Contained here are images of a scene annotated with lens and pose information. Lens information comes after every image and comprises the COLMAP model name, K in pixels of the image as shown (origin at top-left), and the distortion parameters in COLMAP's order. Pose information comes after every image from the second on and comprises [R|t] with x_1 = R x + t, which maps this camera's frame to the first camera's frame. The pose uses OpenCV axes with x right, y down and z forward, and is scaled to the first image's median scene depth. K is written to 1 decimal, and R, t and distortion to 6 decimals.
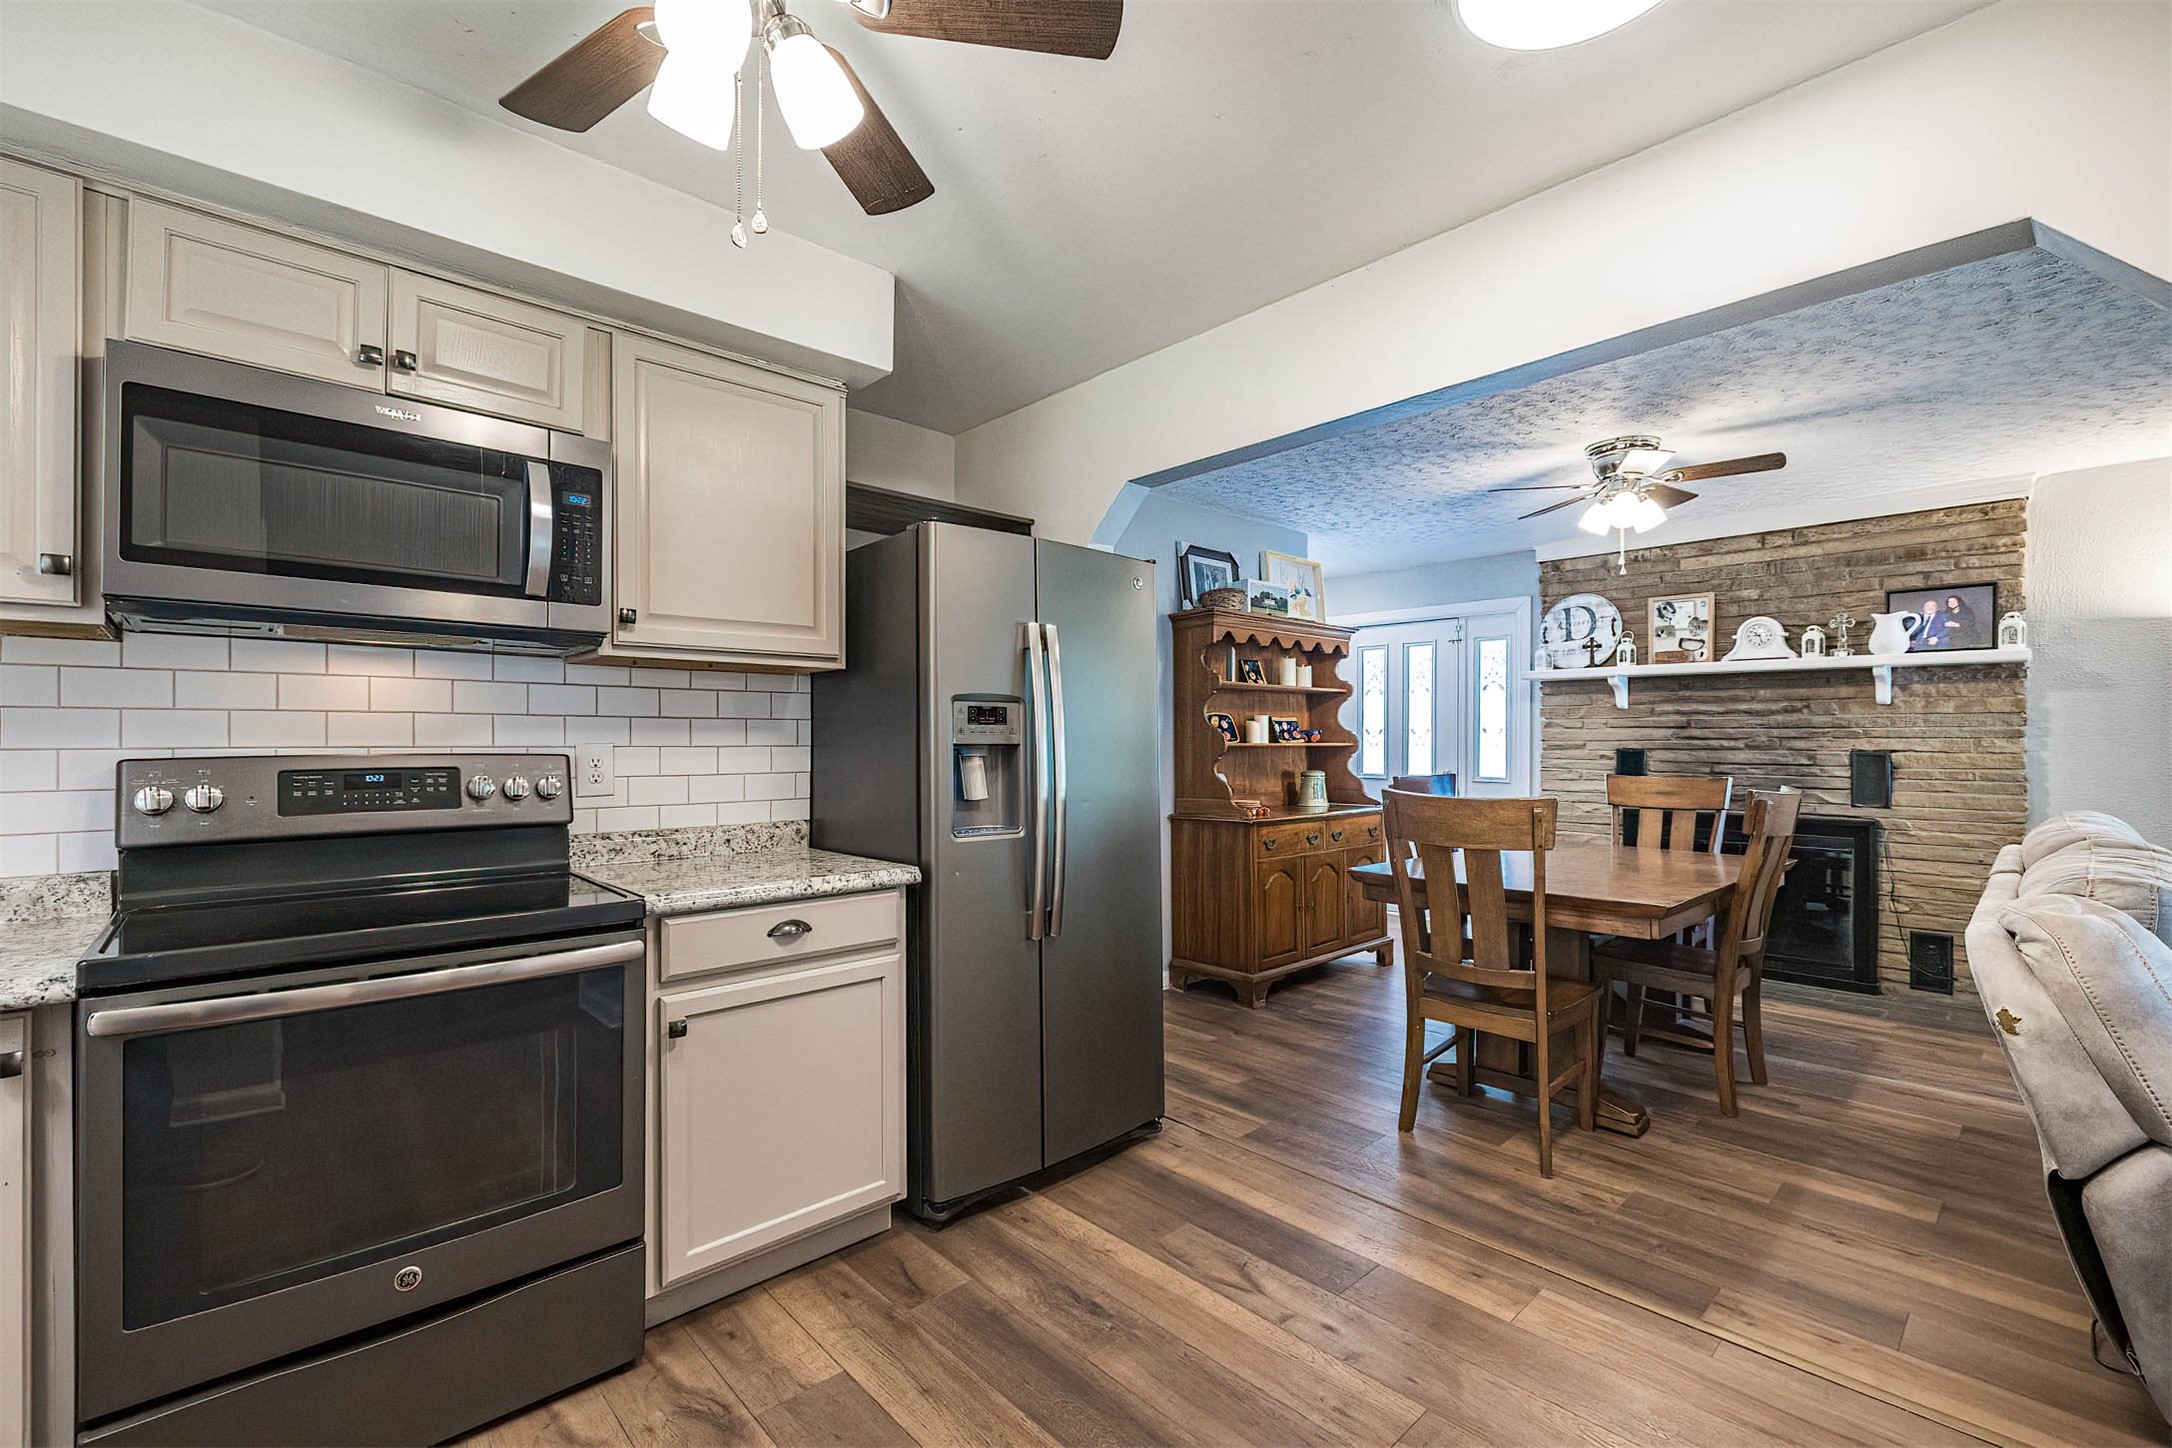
lens RADIAL K [[937.0, 0, 1090.1], [0, 937.0, 739.8], [0, 0, 1]] dist [-0.000549, 0.000130]
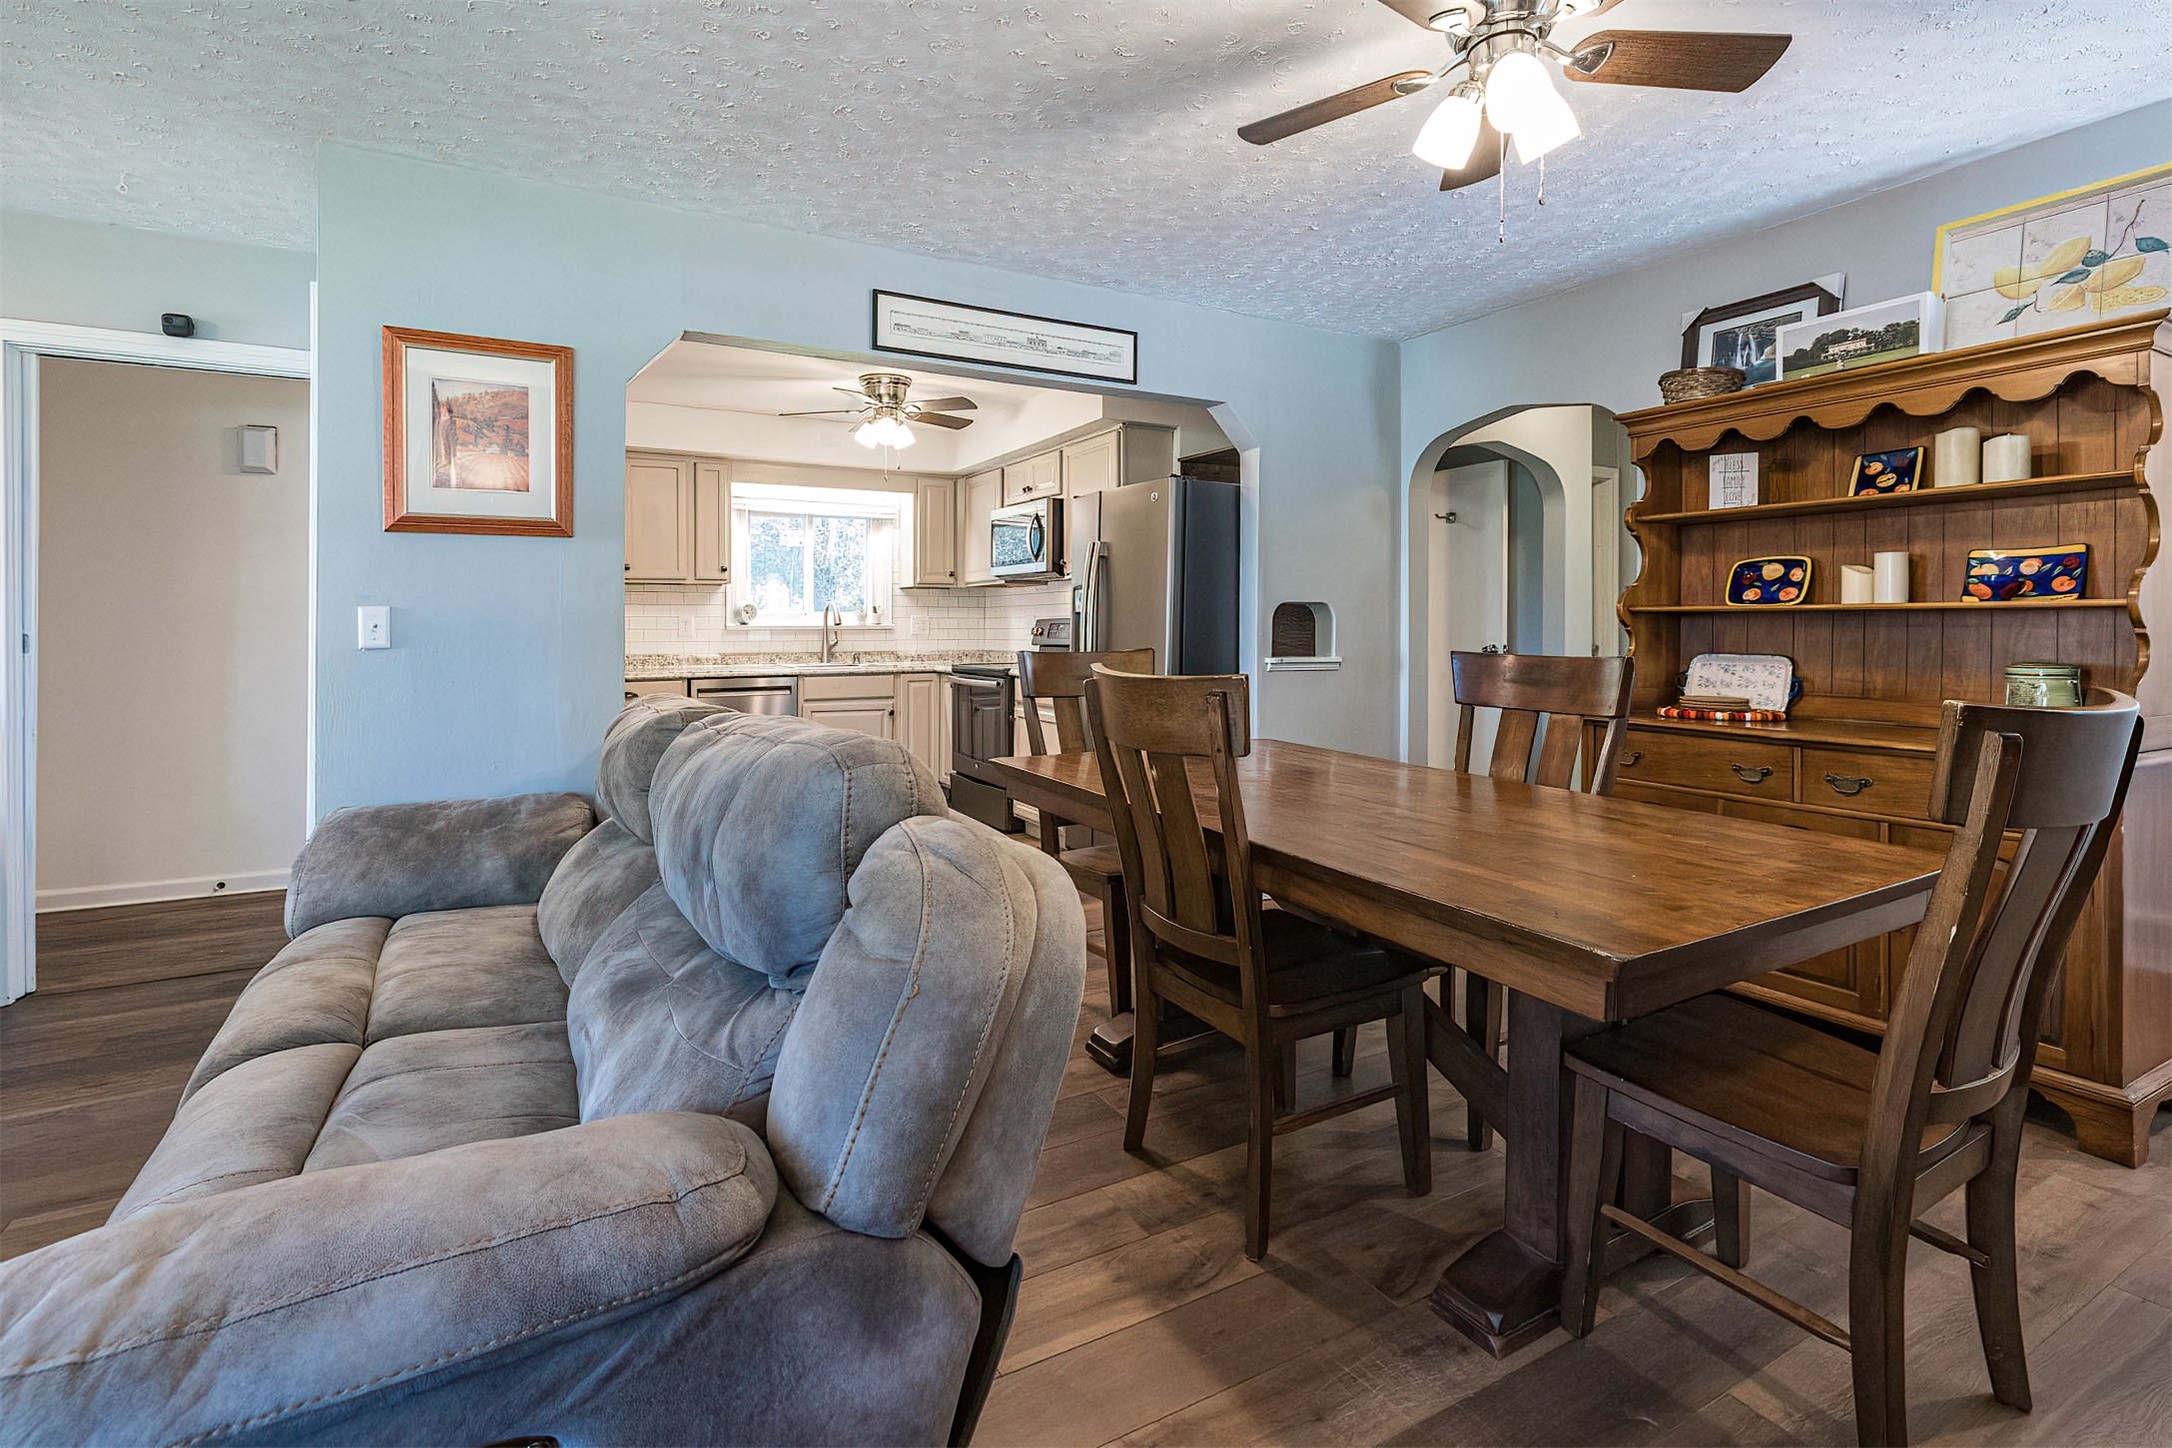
lens RADIAL K [[989.3, 0, 1083.7], [0, 989.3, 622.9], [0, 0, 1]] dist [-0.001317, -0.000032]
pose [[-0.235591, -0.001818, -0.971851, 2.014522], [0.002166, 0.999995, -0.002396, 0.035060], [0.971850, -0.002669, -0.235586, 1.652145]]
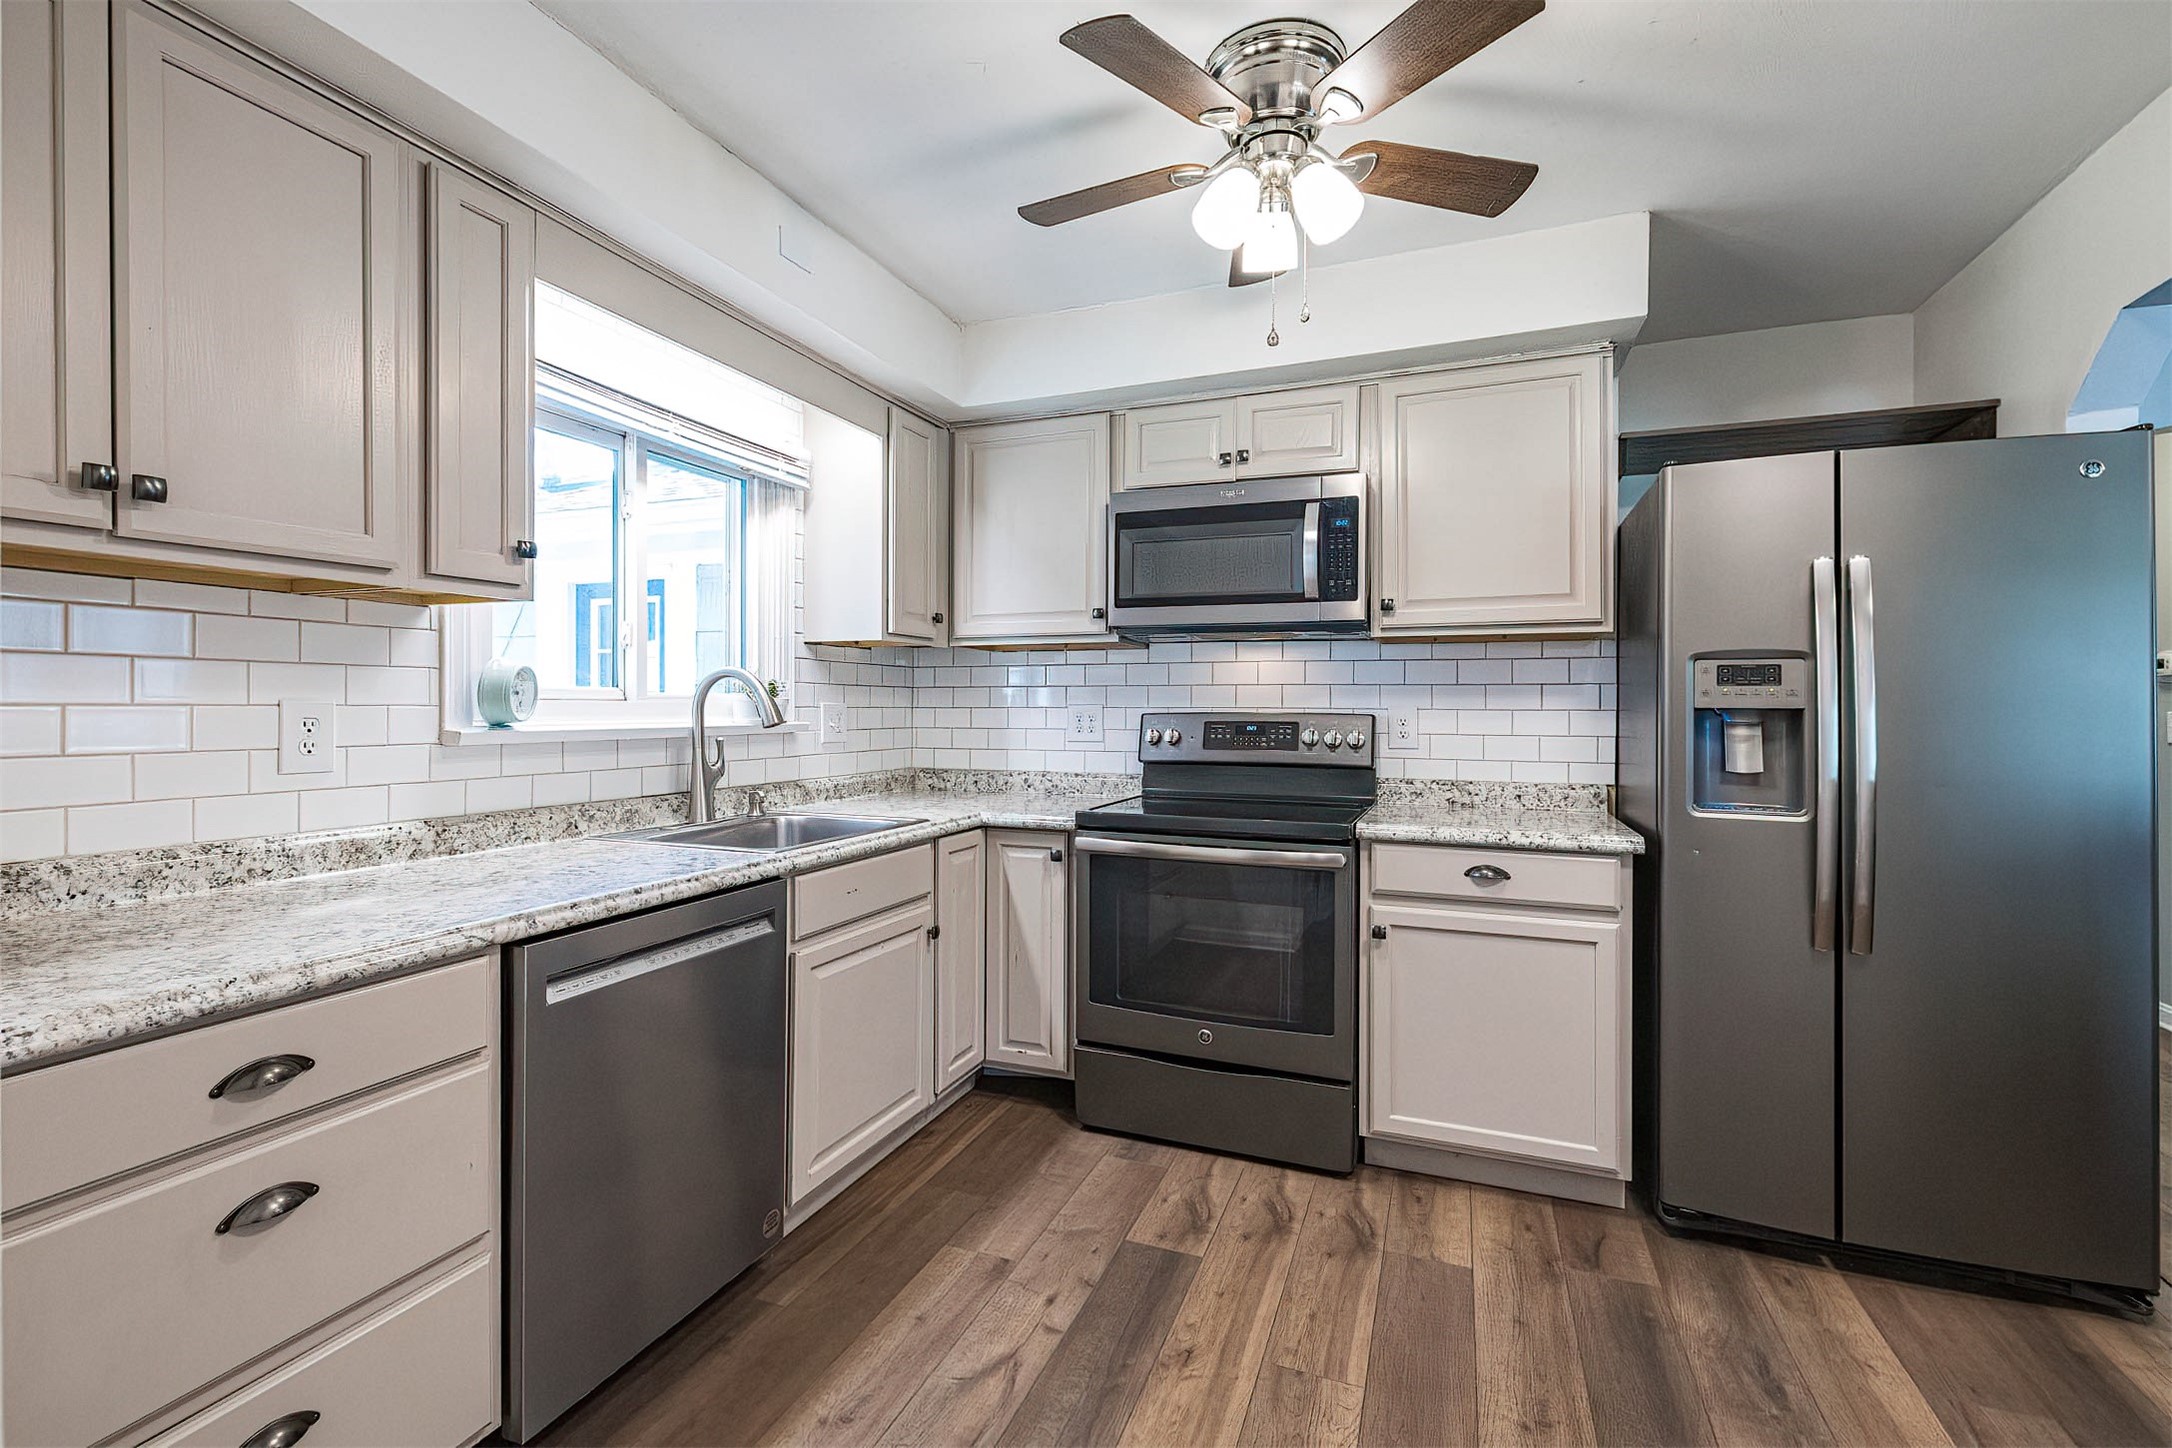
lens RADIAL K [[937.3, 0, 1077.0], [0, 937.3, 713.9], [0, 0, 1]] dist [0.000224, 0.000053]
pose [[0.420847, 0.009081, -0.907086, 0.471905], [-0.004634, 0.999958, 0.007861, 0.006715], [0.907120, 0.000895, 0.420872, 0.090732]]
